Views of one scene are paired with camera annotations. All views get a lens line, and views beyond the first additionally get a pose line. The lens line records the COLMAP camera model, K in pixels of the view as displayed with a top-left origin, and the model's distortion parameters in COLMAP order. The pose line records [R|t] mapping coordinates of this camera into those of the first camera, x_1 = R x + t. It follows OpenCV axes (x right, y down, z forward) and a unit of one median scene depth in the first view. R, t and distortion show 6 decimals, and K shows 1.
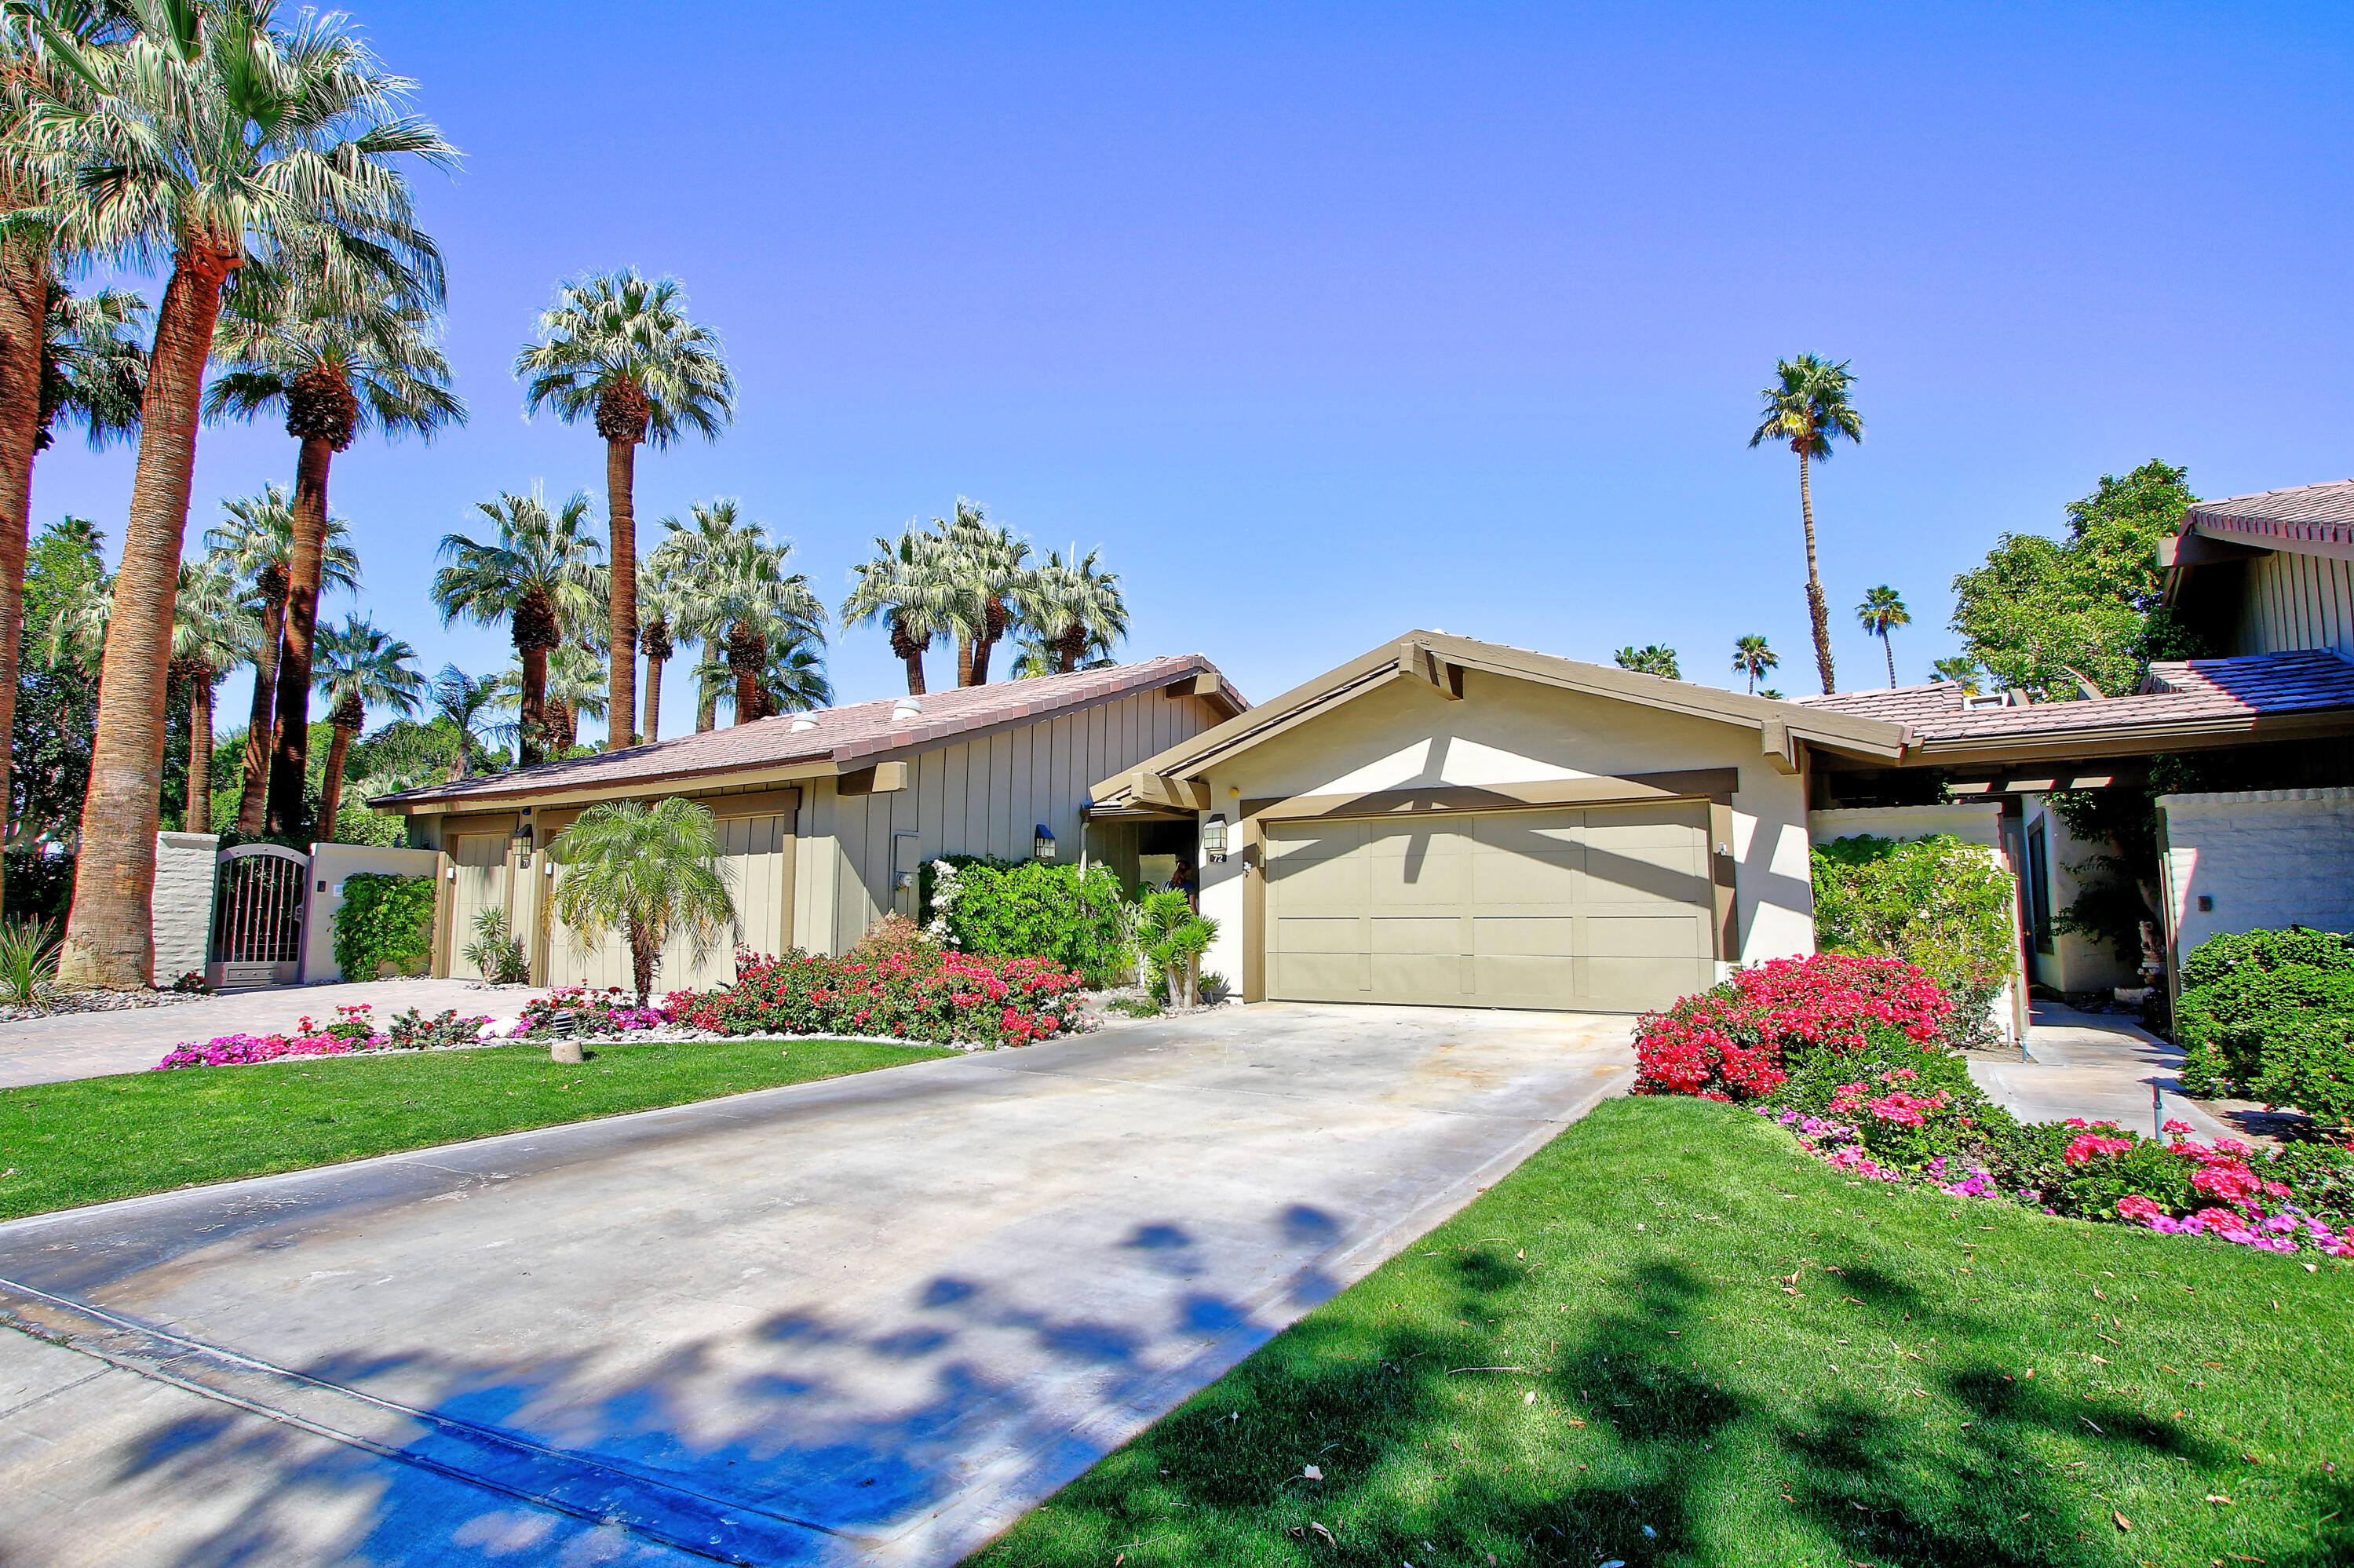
lens RADIAL K [[1214.9, 0, 1177.0], [0, 1214.9, 784.0], [0, 0, 1]] dist [-0.026047, 0.009396]
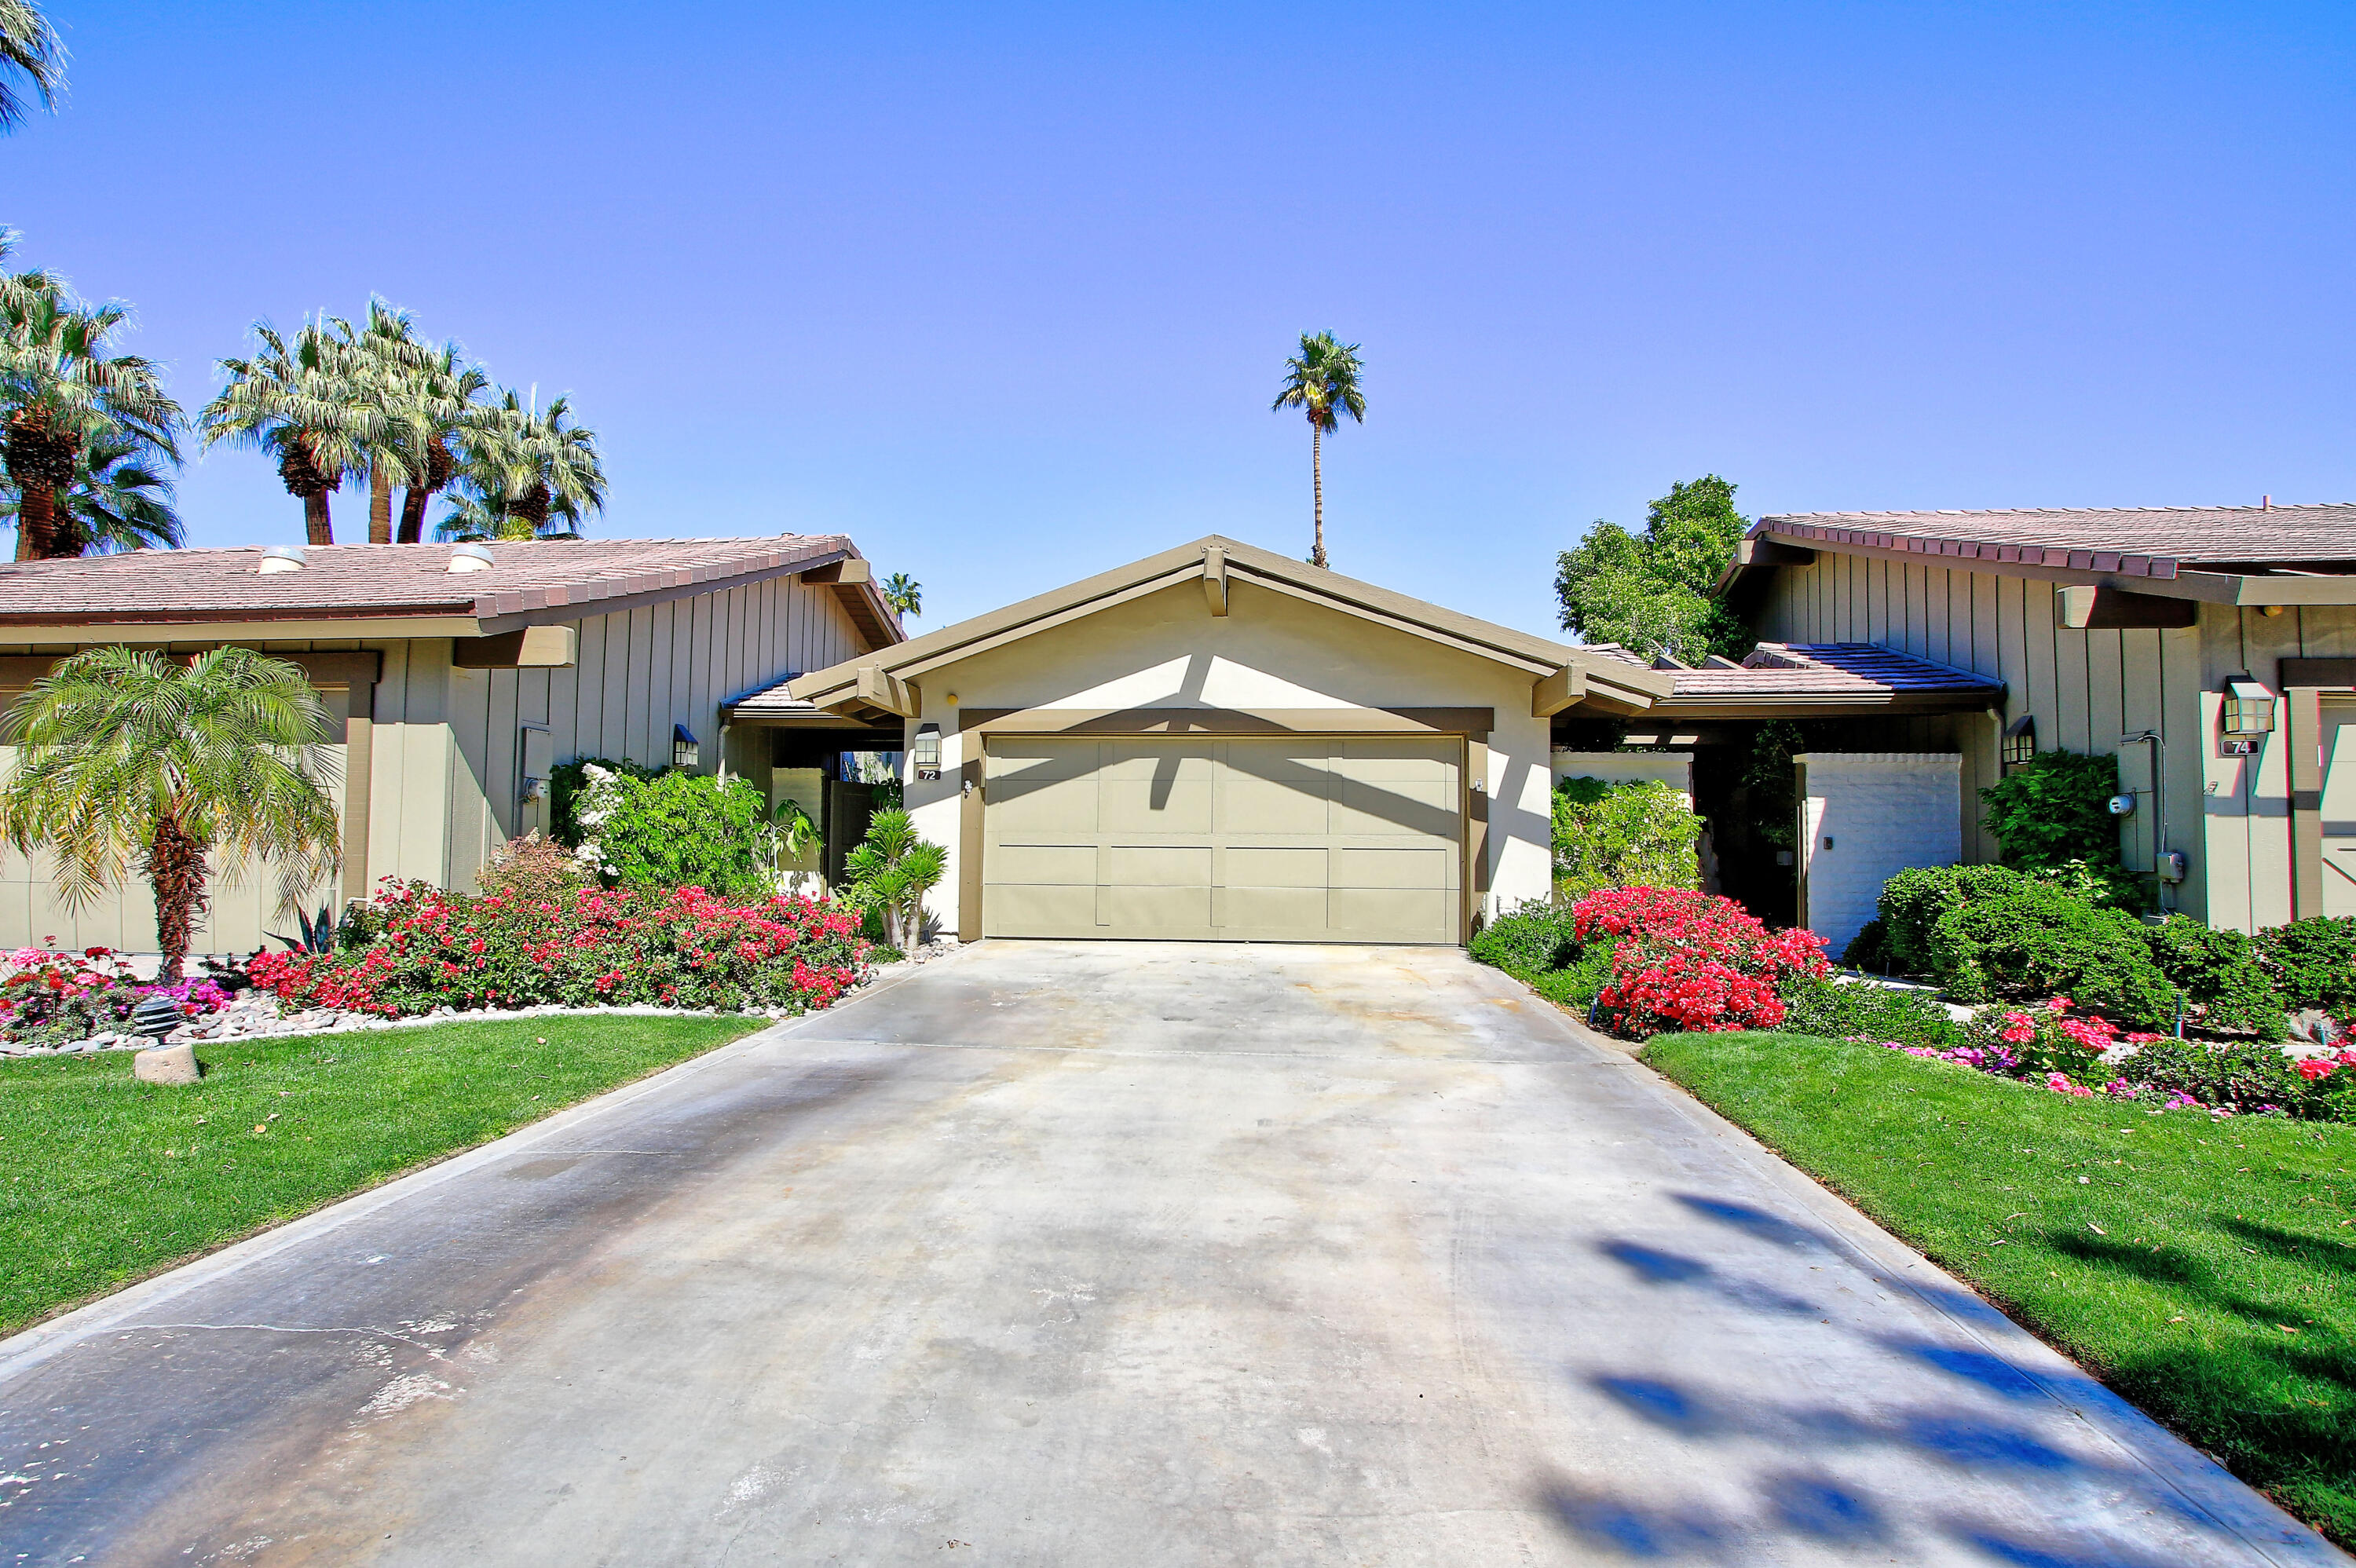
lens RADIAL K [[1215.9, 0, 1178.0], [0, 1215.9, 784.0], [0, 0, 1]] dist [-0.026047, 0.009396]
pose [[0.879225, 0.033623, 0.475218, -0.226691], [-0.062456, 0.997032, 0.045010, 0.018484], [-0.472295, -0.069254, 0.878716, 0.169125]]
